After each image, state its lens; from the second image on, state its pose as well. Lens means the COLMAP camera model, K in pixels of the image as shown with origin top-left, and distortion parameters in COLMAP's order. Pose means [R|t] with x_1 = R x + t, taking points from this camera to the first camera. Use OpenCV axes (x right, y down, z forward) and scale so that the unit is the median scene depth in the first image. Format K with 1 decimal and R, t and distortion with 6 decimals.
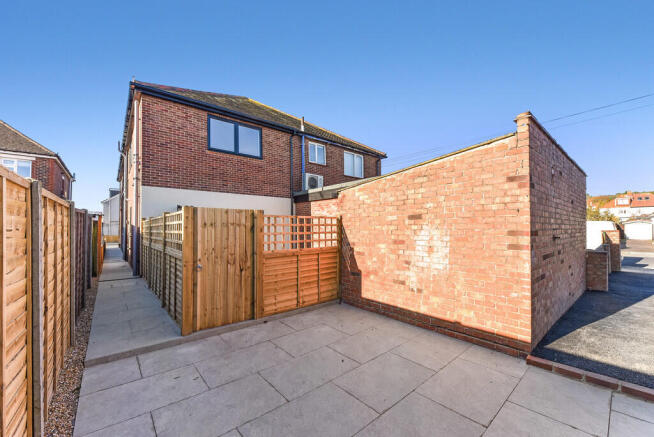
lens RADIAL K [[258.6, 0, 324.7], [0, 258.6, 219.0], [0, 0, 1]] dist [-0.009747, -0.000853]
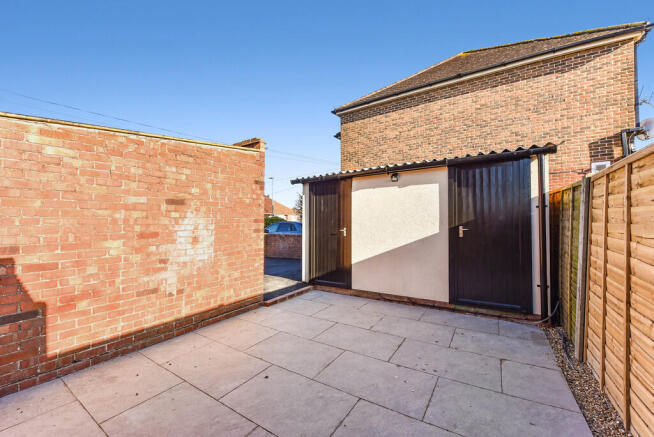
lens RADIAL K [[258.6, 0, 327.8], [0, 258.6, 222.2], [0, 0, 1]] dist [-0.009747, -0.000853]
pose [[-0.275268, 0.009679, 0.961319, -0.559930], [-0.022286, 0.999616, -0.016446, 0.058501], [-0.961109, -0.025951, -0.274947, 0.778996]]
